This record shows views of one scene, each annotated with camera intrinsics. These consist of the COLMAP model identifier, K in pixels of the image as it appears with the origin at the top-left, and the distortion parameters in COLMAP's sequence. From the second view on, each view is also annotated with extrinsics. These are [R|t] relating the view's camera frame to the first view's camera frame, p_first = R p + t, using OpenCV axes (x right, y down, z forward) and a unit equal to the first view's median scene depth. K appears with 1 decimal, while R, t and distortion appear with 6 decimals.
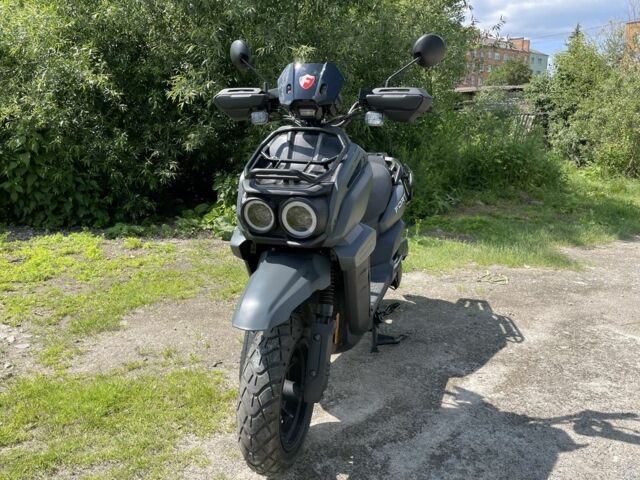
lens RADIAL K [[488.7, 0, 315.7], [0, 488.7, 239.2], [0, 0, 1]] dist [0.060887, -0.048114]
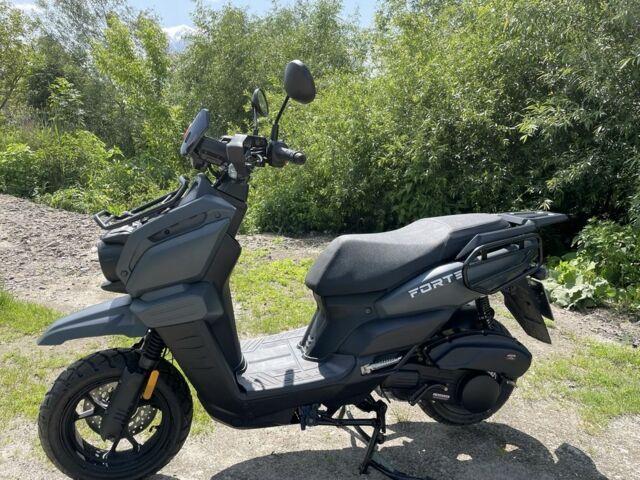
lens RADIAL K [[488.7, 0, 321.3], [0, 488.7, 240.2], [0, 0, 1]] dist [0.060887, -0.048114]
pose [[0.523879, 0.160140, -0.836604, 0.764459], [-0.204828, 0.977033, 0.058758, -0.170228], [0.826799, 0.140578, 0.544648, 0.554833]]
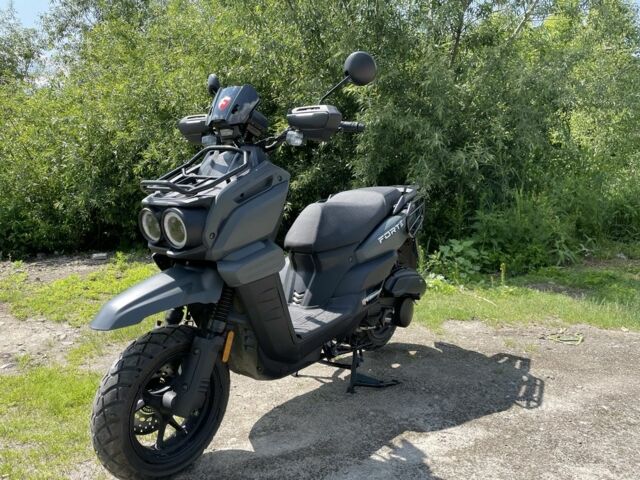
lens RADIAL K [[488.7, 0, 319.8], [0, 488.7, 240.2], [0, 0, 1]] dist [0.060887, -0.048114]
pose [[0.940754, 0.045701, -0.335995, 0.417563], [-0.077767, 0.993544, -0.082602, 0.029664], [0.330051, 0.103837, 0.938235, 0.091839]]
